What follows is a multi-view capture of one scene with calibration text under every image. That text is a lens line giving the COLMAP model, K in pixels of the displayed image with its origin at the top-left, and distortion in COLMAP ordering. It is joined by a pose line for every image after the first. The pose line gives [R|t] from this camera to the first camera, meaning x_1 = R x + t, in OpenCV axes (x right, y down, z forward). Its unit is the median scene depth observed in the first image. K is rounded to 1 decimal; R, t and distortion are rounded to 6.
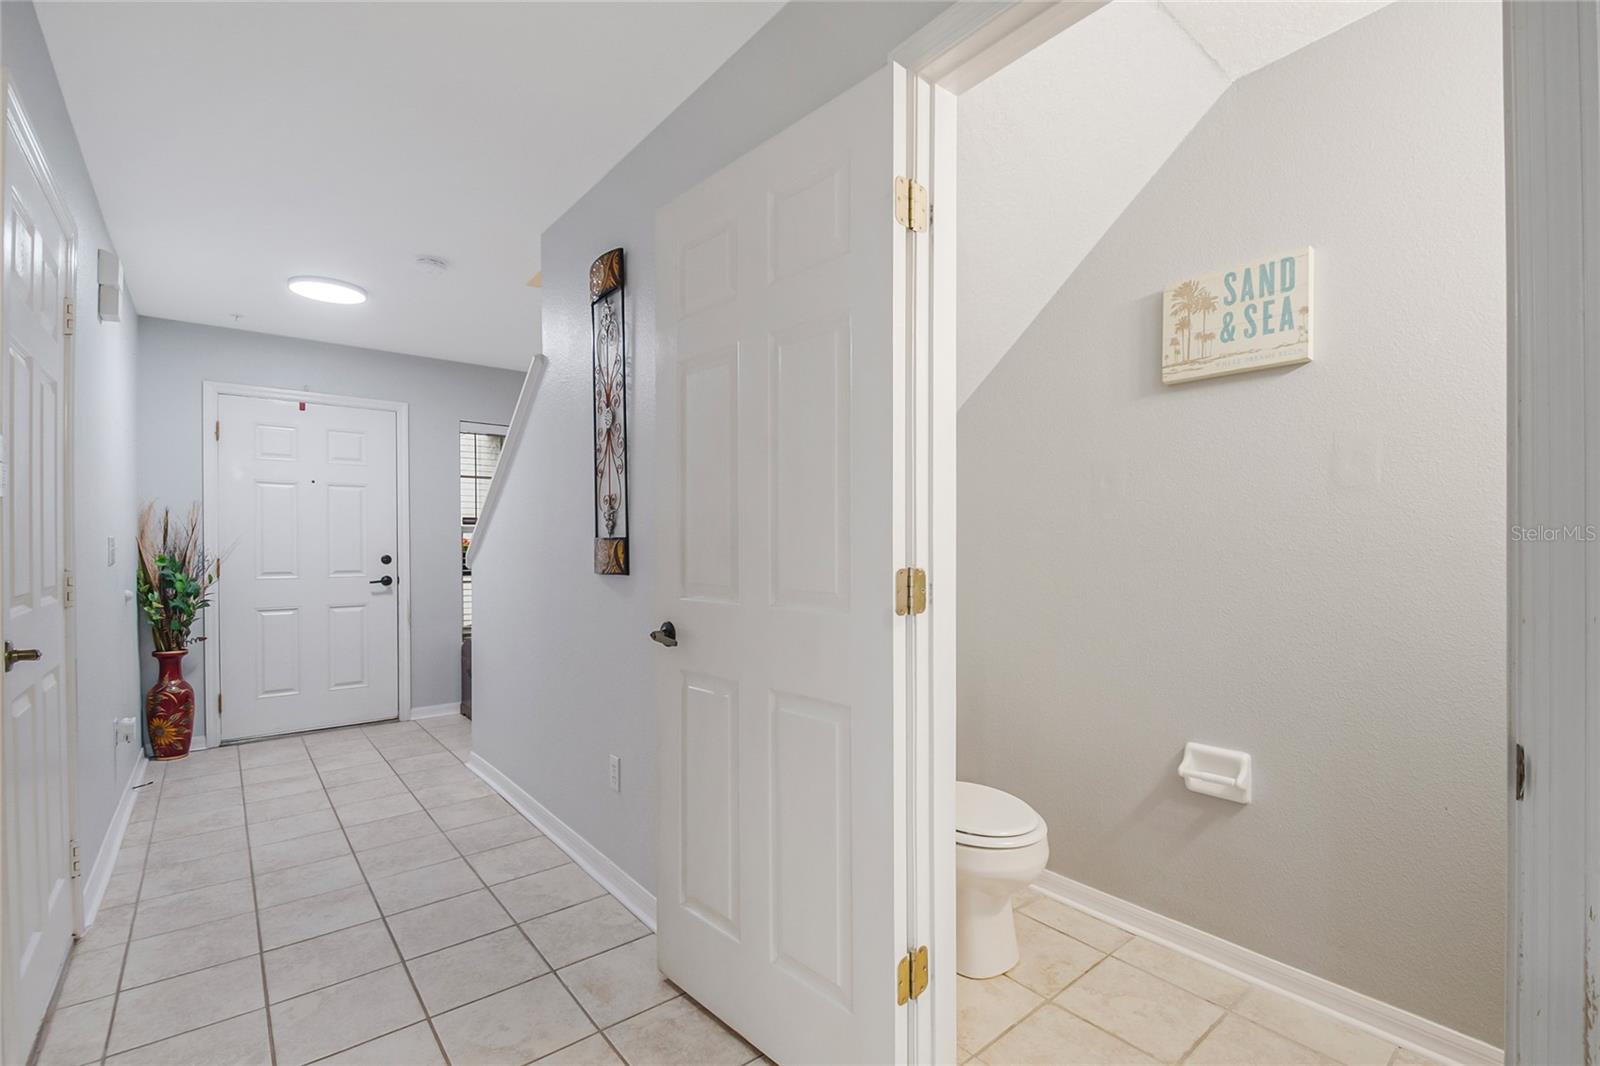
lens RADIAL K [[703.7, 0, 808.7], [0, 703.7, 549.7], [0, 0, 1]] dist [0.003034, -0.011853]
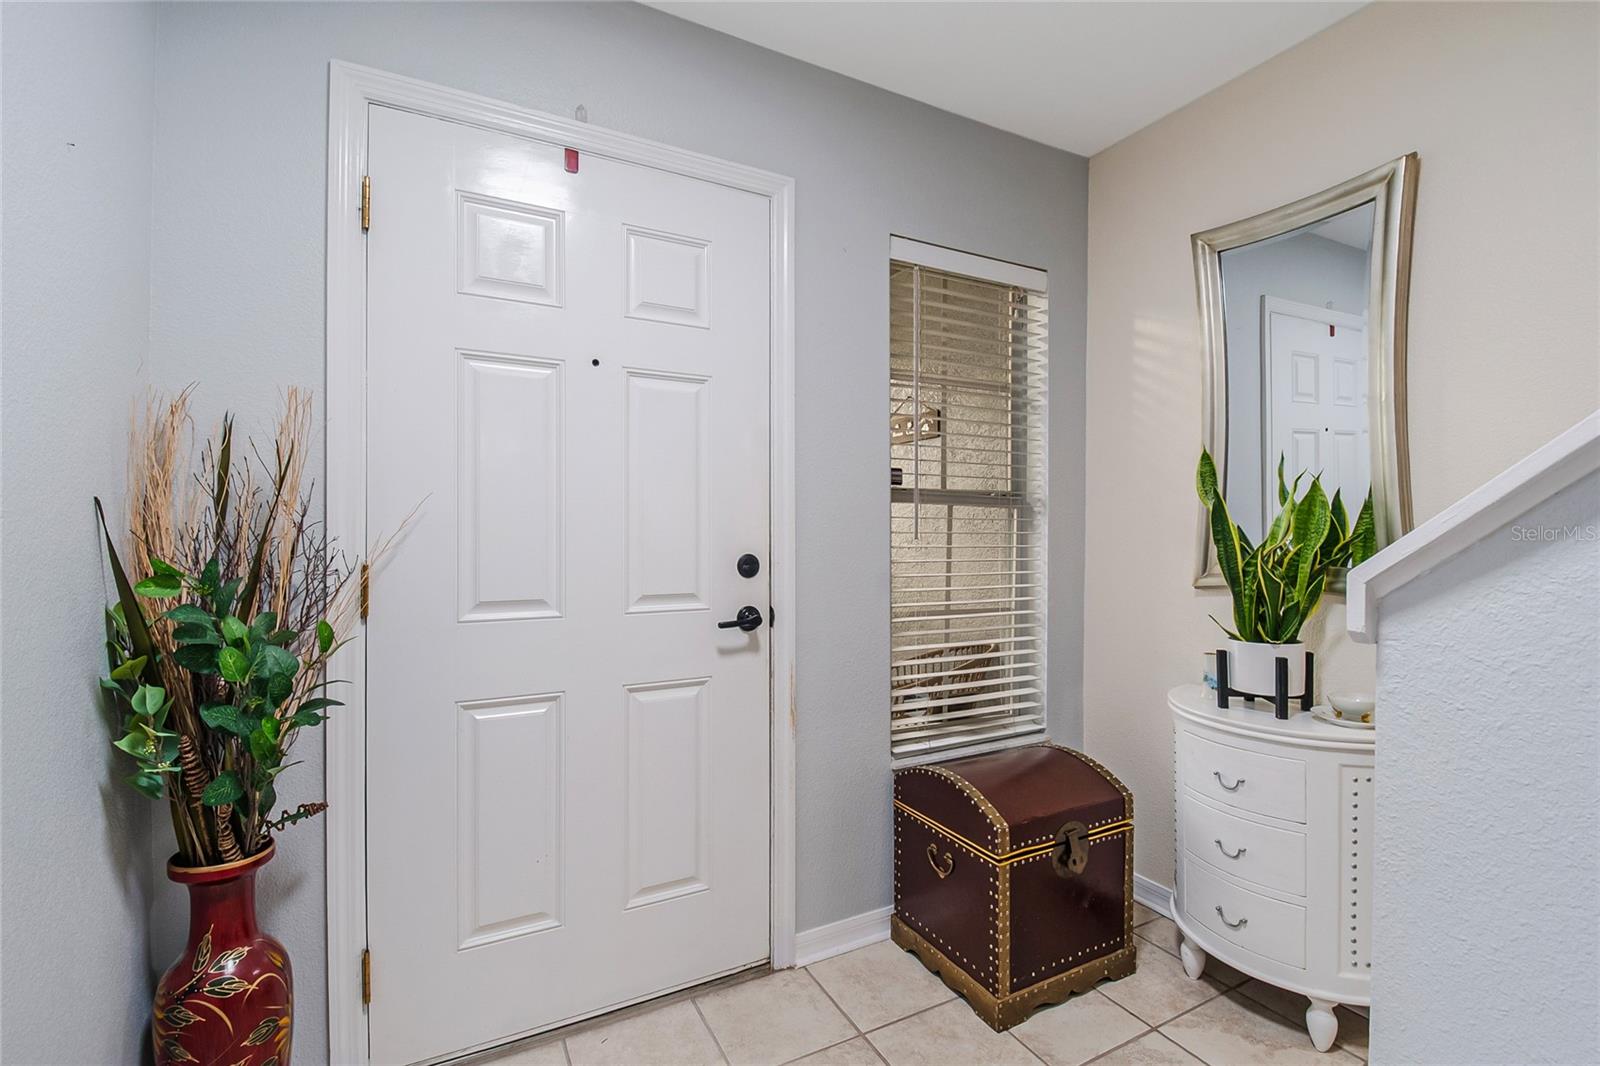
lens RADIAL K [[703.7, 0, 800.9], [0, 703.7, 531.8], [0, 0, 1]] dist [0.003034, -0.011853]
pose [[0.978005, 0.006964, -0.208467, -0.561397], [-0.008142, 0.999955, -0.004792, -0.003934], [0.208424, 0.006384, 0.978018, 0.708009]]
